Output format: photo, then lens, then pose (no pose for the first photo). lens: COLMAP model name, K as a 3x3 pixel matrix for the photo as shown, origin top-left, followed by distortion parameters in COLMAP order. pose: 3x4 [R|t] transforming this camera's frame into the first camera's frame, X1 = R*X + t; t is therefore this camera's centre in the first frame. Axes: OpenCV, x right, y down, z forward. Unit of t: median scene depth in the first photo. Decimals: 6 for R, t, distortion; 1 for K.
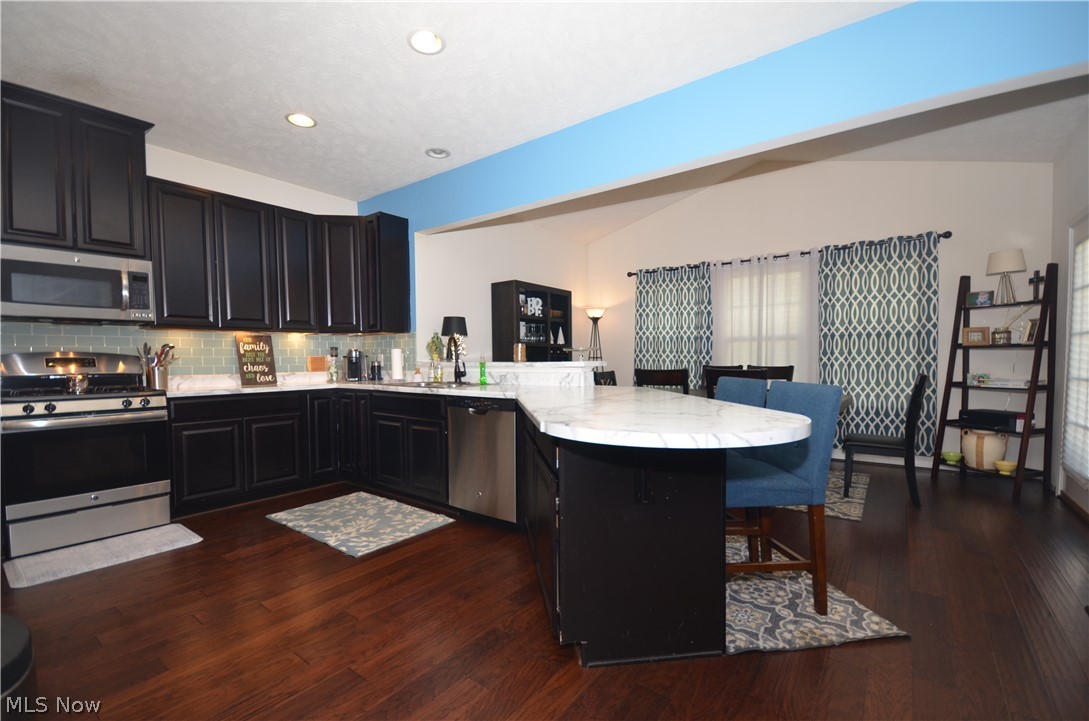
lens RADIAL K [[473.8, 0, 544.0], [0, 473.8, 380.2], [0, 0, 1]] dist [0.006922, -0.009084]
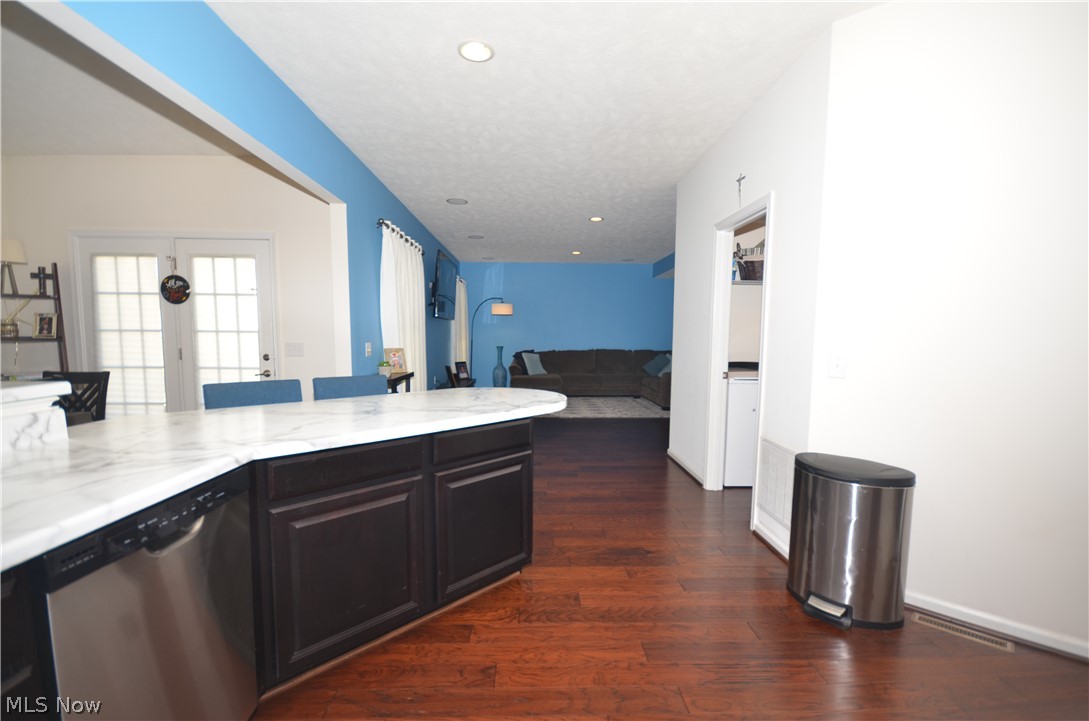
lens RADIAL K [[473.8, 0, 544.0], [0, 473.8, 380.2], [0, 0, 1]] dist [0.006922, -0.009084]
pose [[-0.622591, -0.070310, 0.779382, -0.442385], [0.032466, 0.992777, 0.115495, -0.063540], [-0.781873, 0.097210, -0.615812, 0.741834]]
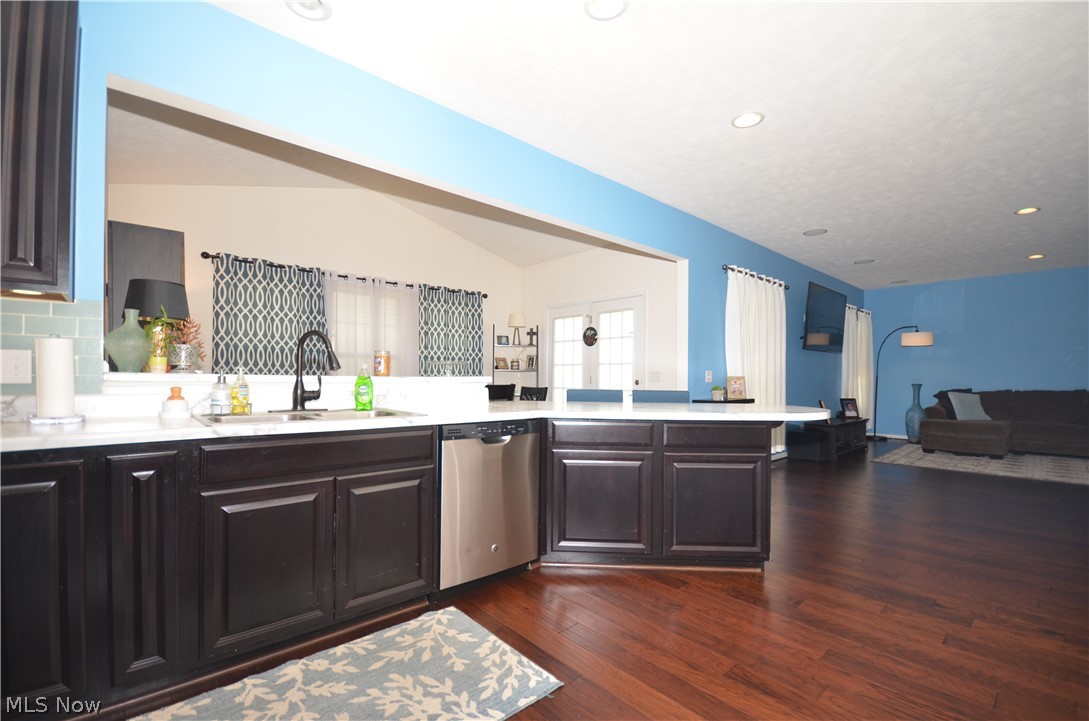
lens RADIAL K [[473.8, 0, 544.0], [0, 473.8, 380.2], [0, 0, 1]] dist [0.006922, -0.009084]
pose [[0.187870, 0.002912, 0.982190, -0.661456], [0.035444, 0.999324, -0.009742, -0.015415], [-0.981554, 0.036643, 0.187640, 0.579705]]
